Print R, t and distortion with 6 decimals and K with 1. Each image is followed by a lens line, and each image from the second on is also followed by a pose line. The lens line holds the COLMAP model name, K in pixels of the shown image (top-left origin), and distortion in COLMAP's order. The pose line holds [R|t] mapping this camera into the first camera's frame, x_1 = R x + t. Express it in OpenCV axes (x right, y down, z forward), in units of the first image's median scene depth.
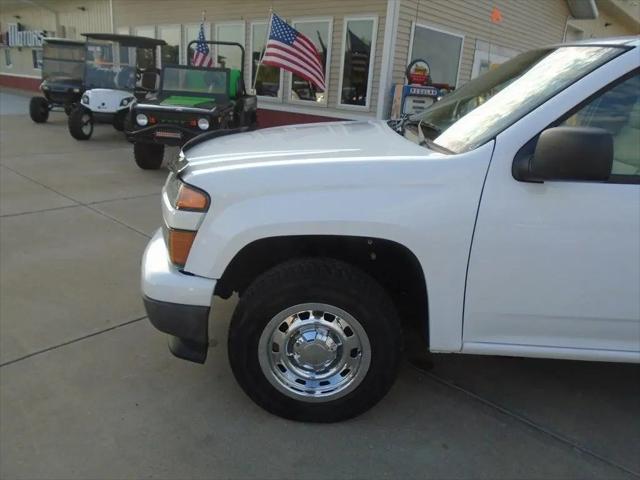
lens RADIAL K [[486.5, 0, 321.4], [0, 486.5, 230.9], [0, 0, 1]] dist [-0.019792, -0.001102]
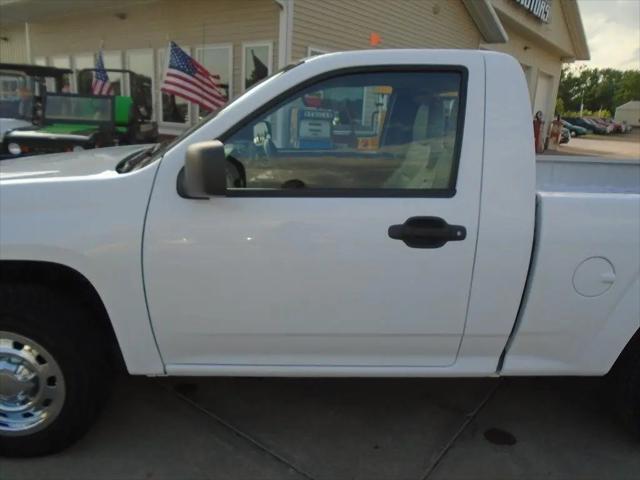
lens RADIAL K [[486.5, 0, 321.4], [0, 486.5, 230.9], [0, 0, 1]] dist [-0.019792, -0.001102]
pose [[0.996881, -0.035537, 0.070459, 0.136382], [0.038966, 0.998091, -0.047907, 0.004893], [-0.068622, 0.050503, 0.996364, -0.001384]]
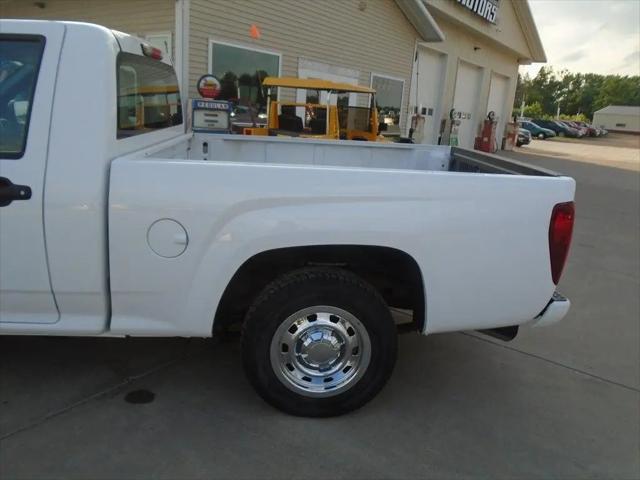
lens RADIAL K [[486.5, 0, 321.4], [0, 486.5, 230.9], [0, 0, 1]] dist [-0.019792, -0.001102]
pose [[0.995554, -0.020433, 0.091946, 0.337451], [0.024739, 0.998638, -0.045935, 0.030547], [-0.090882, 0.048005, 0.994704, -0.028346]]
